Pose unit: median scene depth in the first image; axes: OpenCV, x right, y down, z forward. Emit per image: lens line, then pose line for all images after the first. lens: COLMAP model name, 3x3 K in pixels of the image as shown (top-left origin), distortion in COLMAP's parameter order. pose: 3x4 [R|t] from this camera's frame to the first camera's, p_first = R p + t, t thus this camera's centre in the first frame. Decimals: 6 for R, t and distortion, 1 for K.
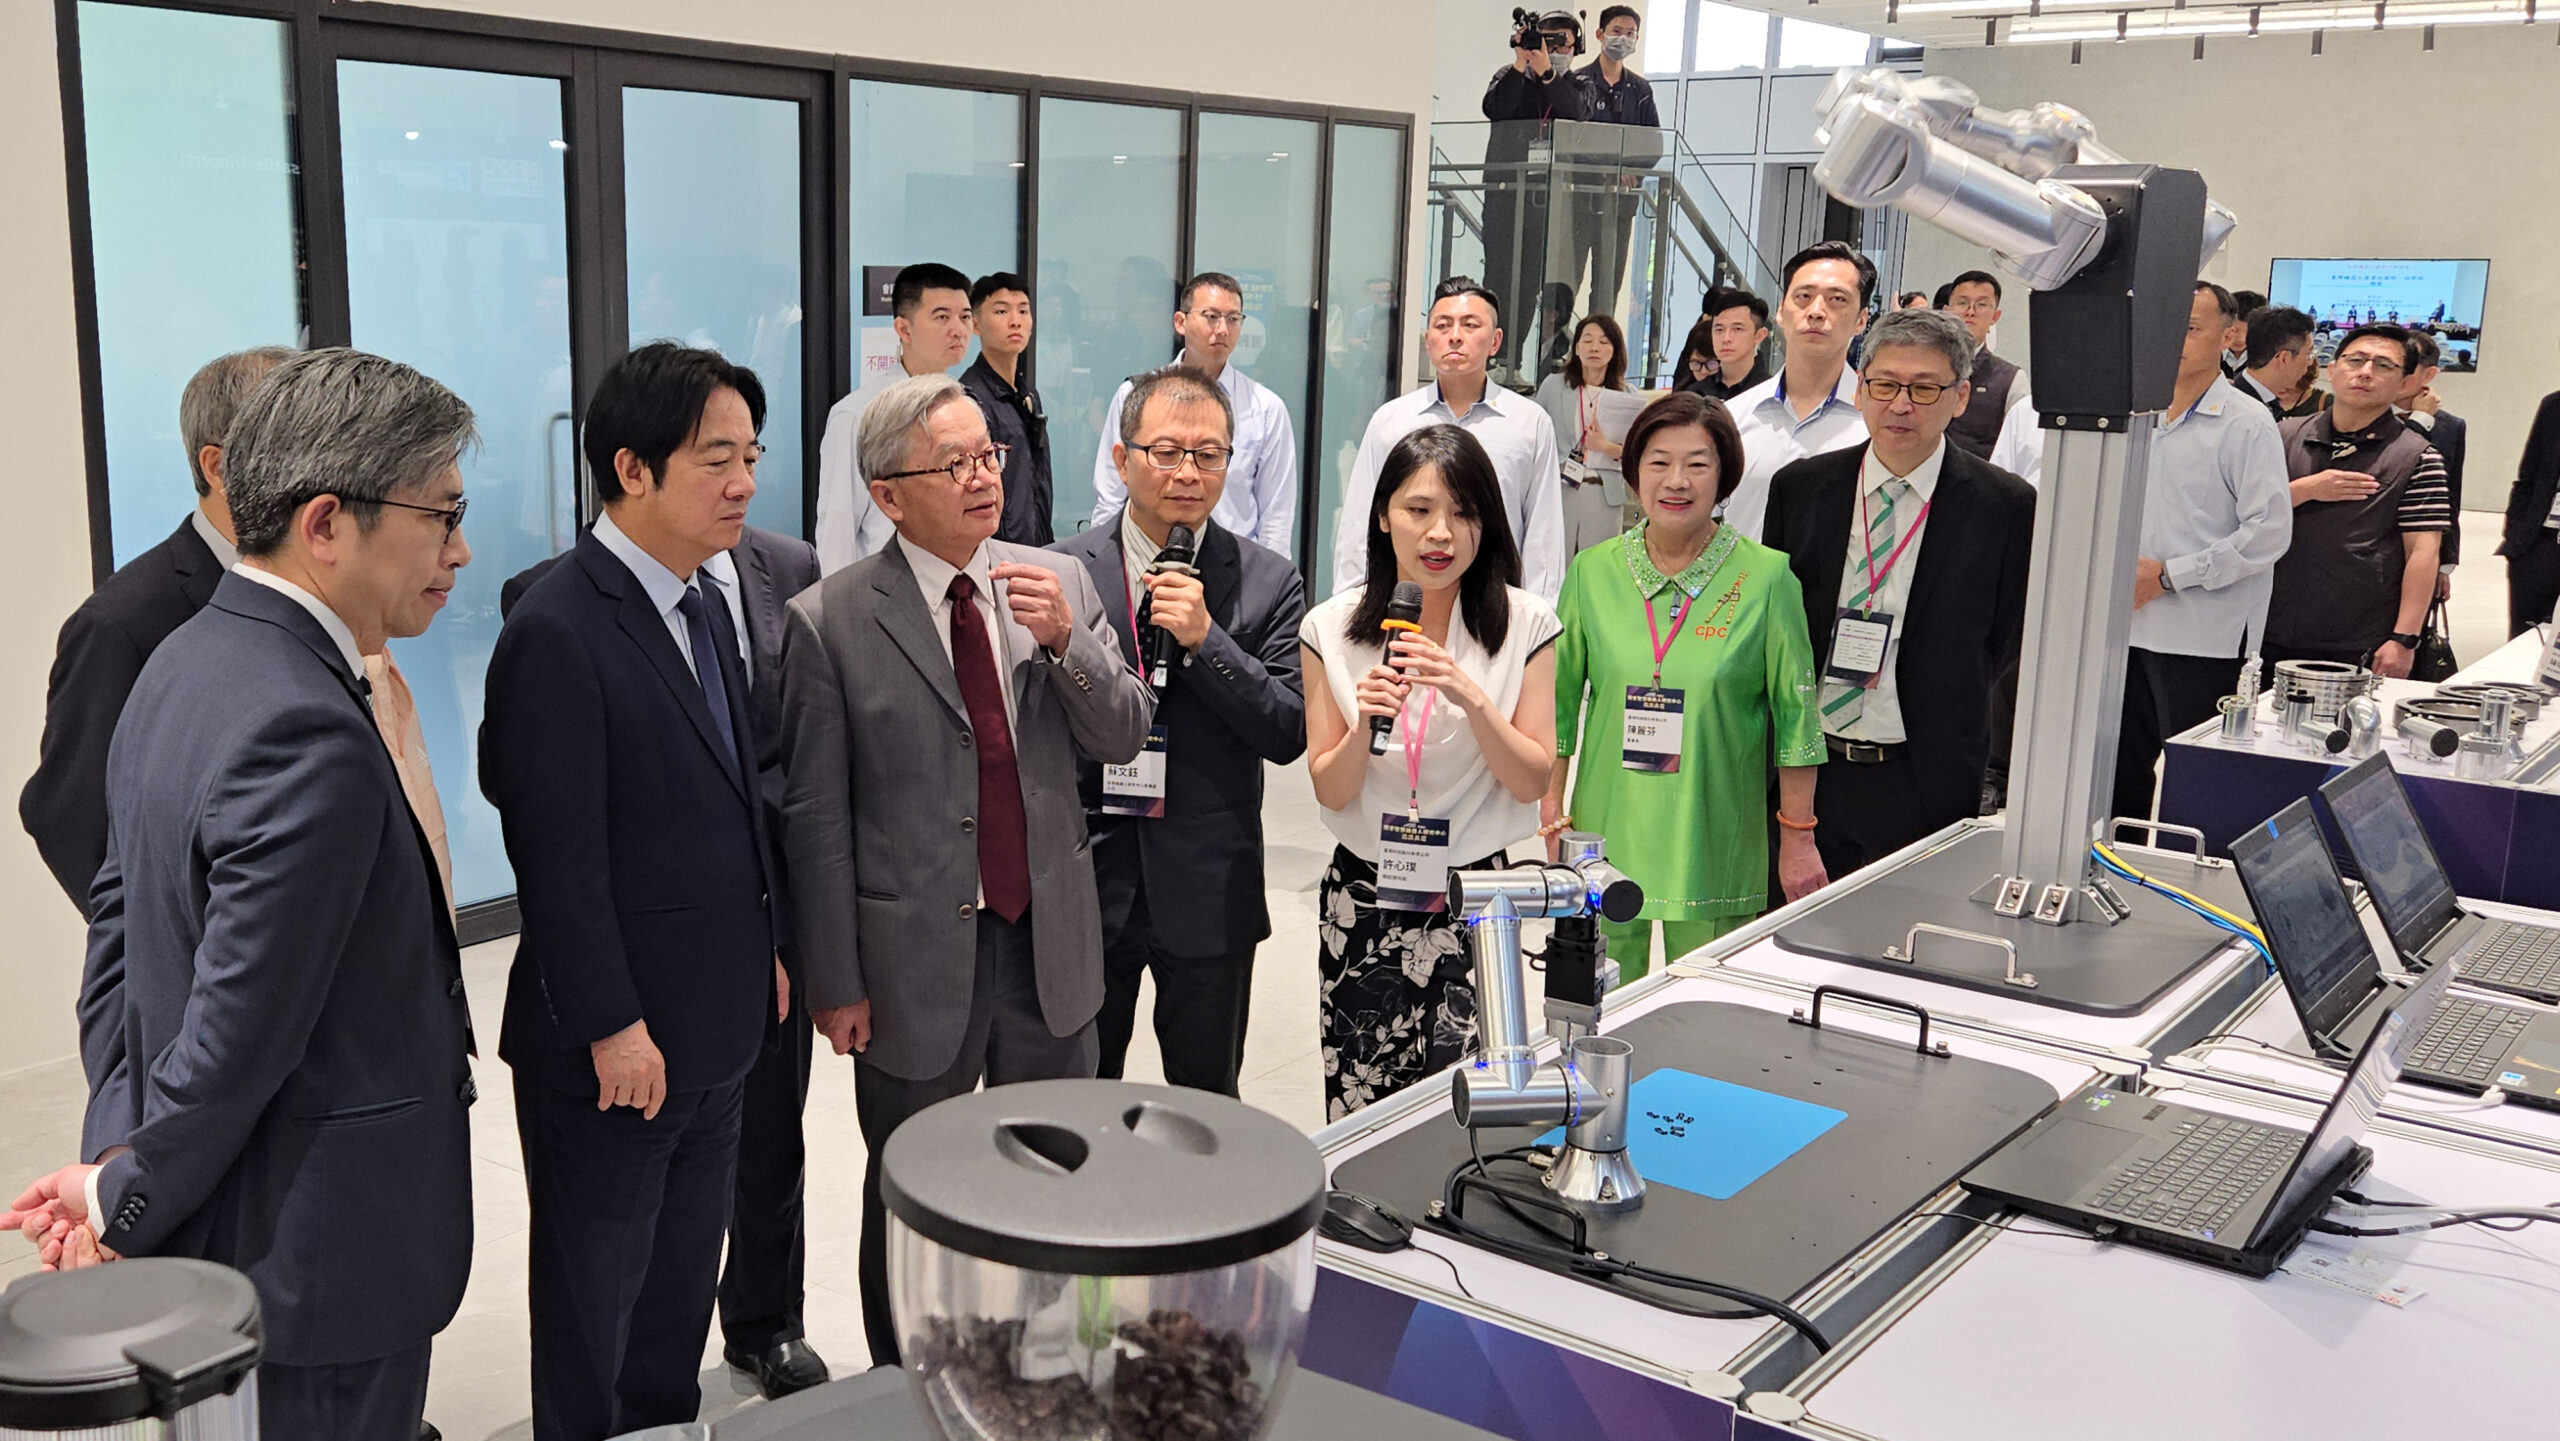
lens RADIAL K [[2355.9, 0, 1286.2], [0, 2355.9, 676.9], [0, 0, 1]] dist [-0.025943, 0.000000]
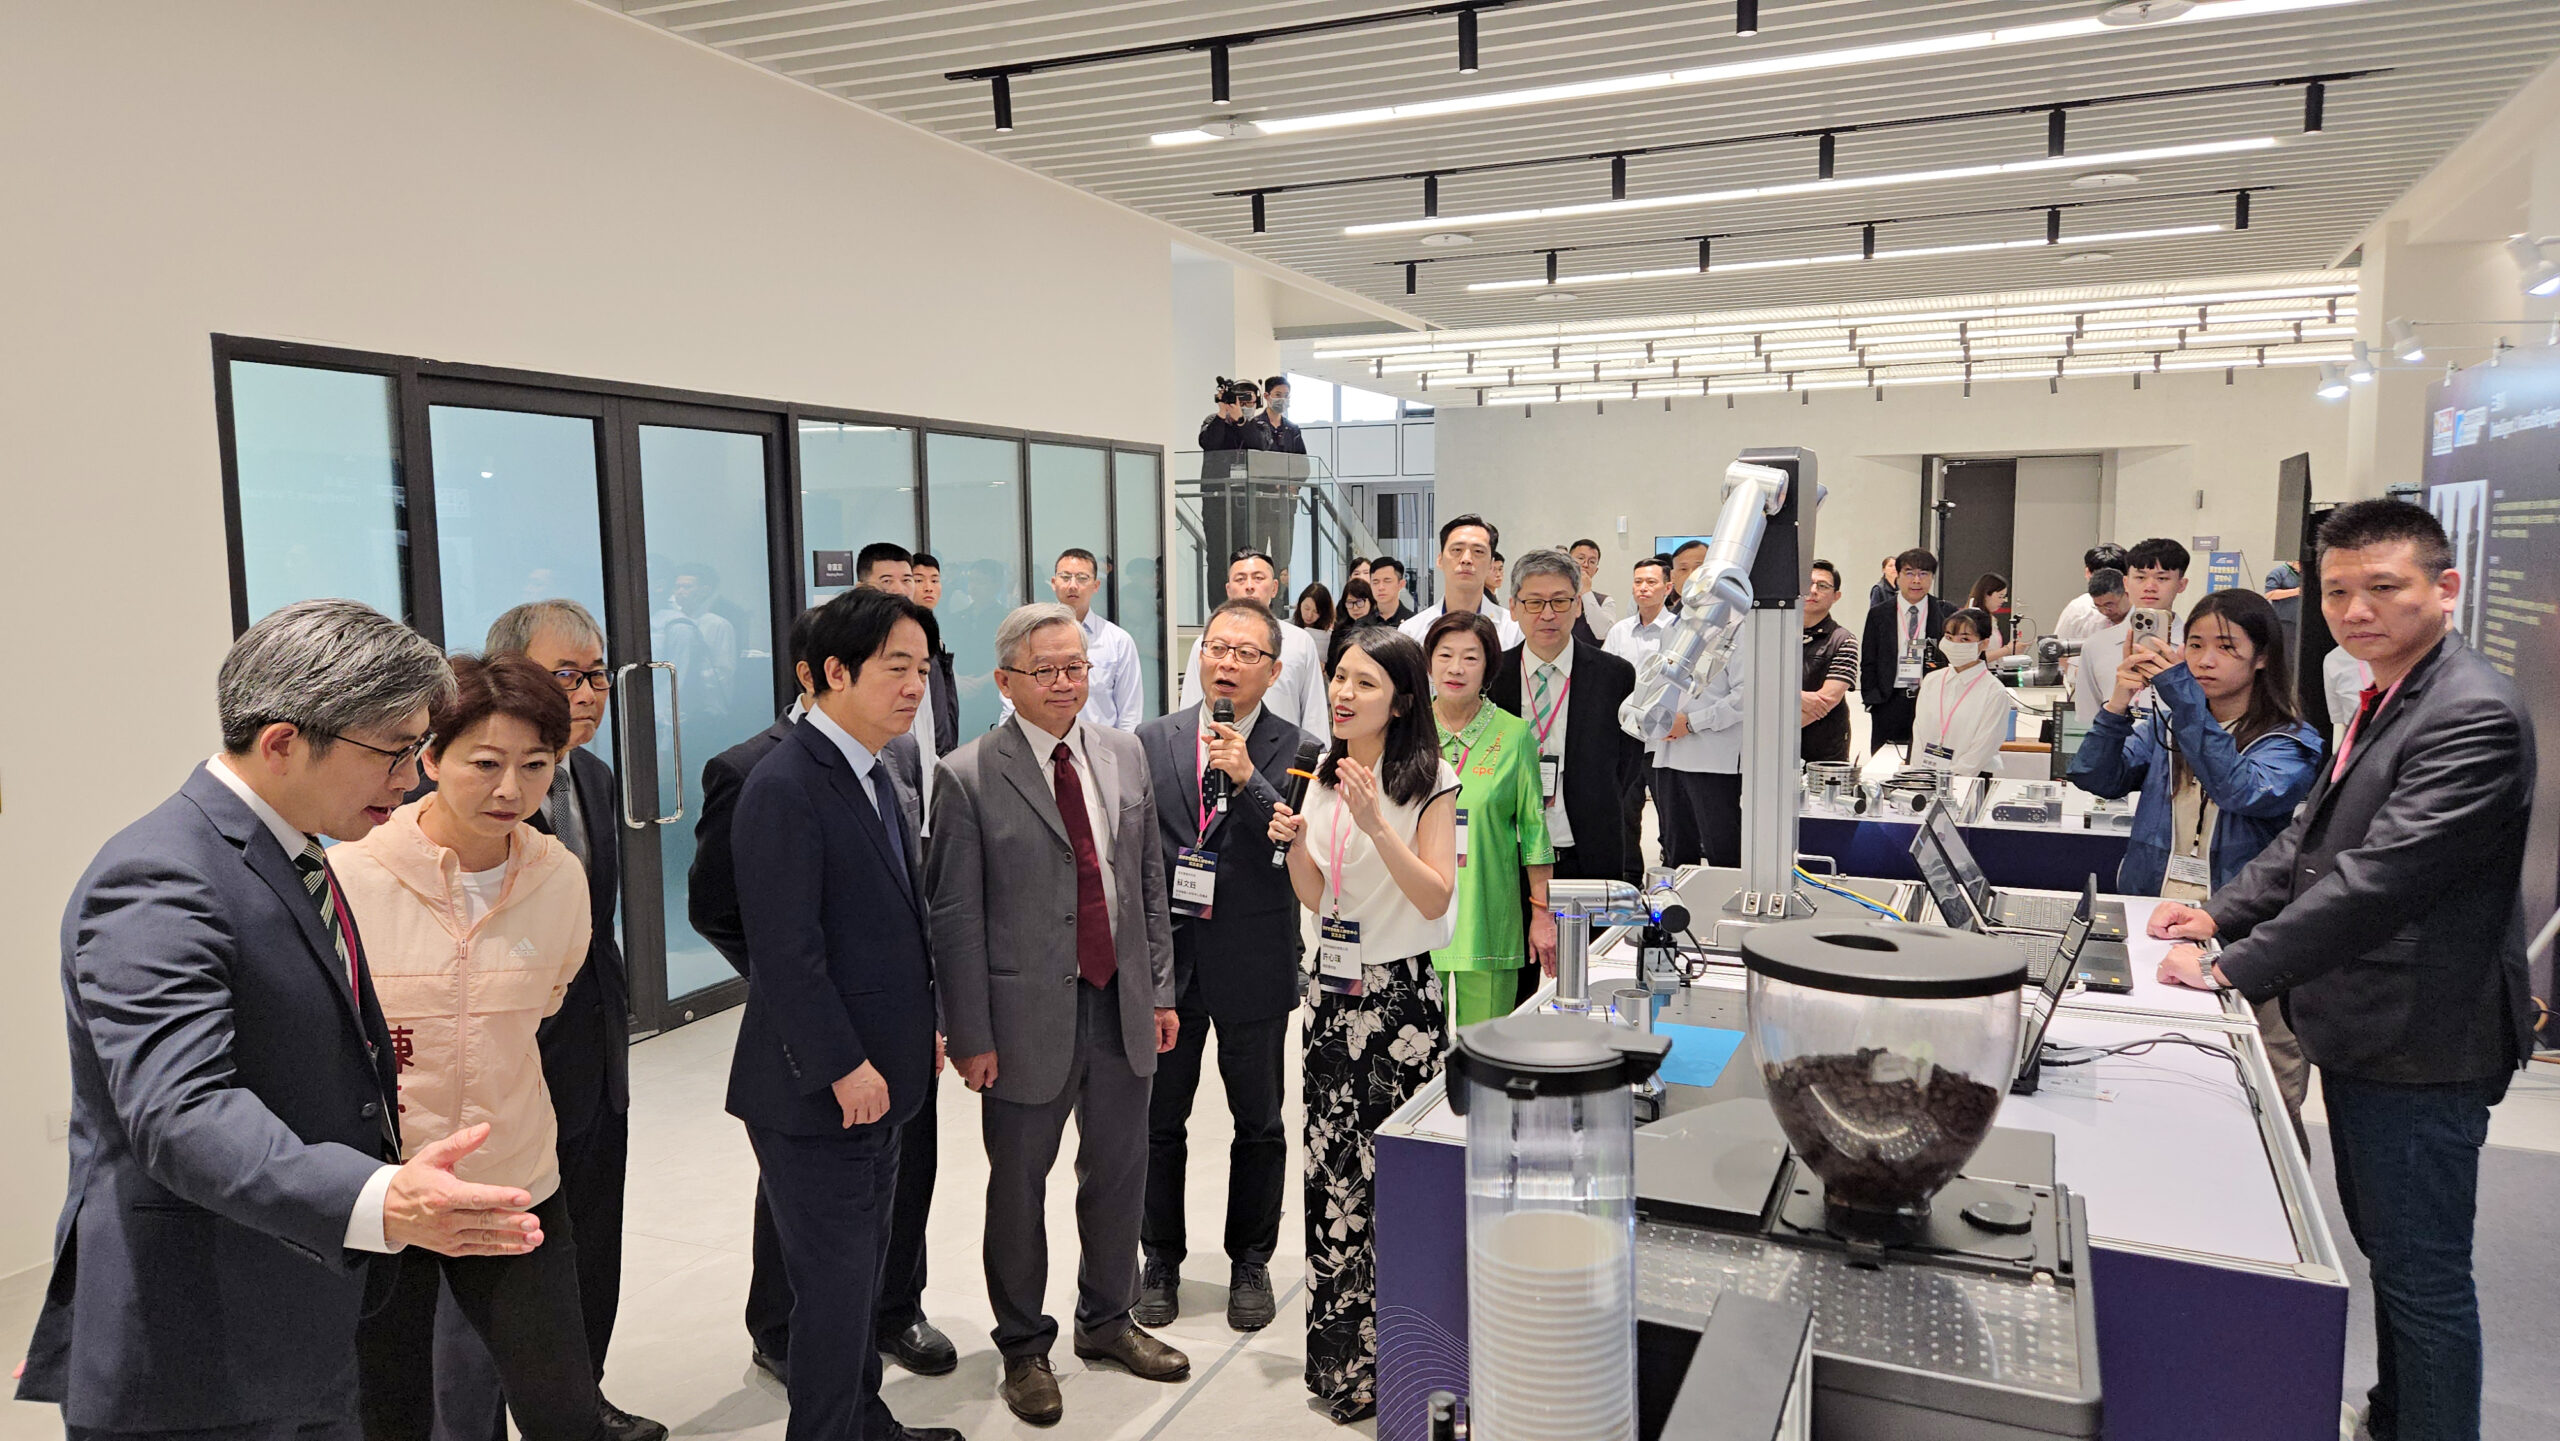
lens RADIAL K [[1649.3, 0, 1276.0], [0, 1649.3, 703.4], [0, 0, 1]] dist [-0.005530, -0.004922]
pose [[0.966045, -0.040933, 0.255111, -0.170997], [0.064749, 0.994218, -0.085663, 0.020231], [-0.250129, 0.099272, 0.963110, -0.011642]]
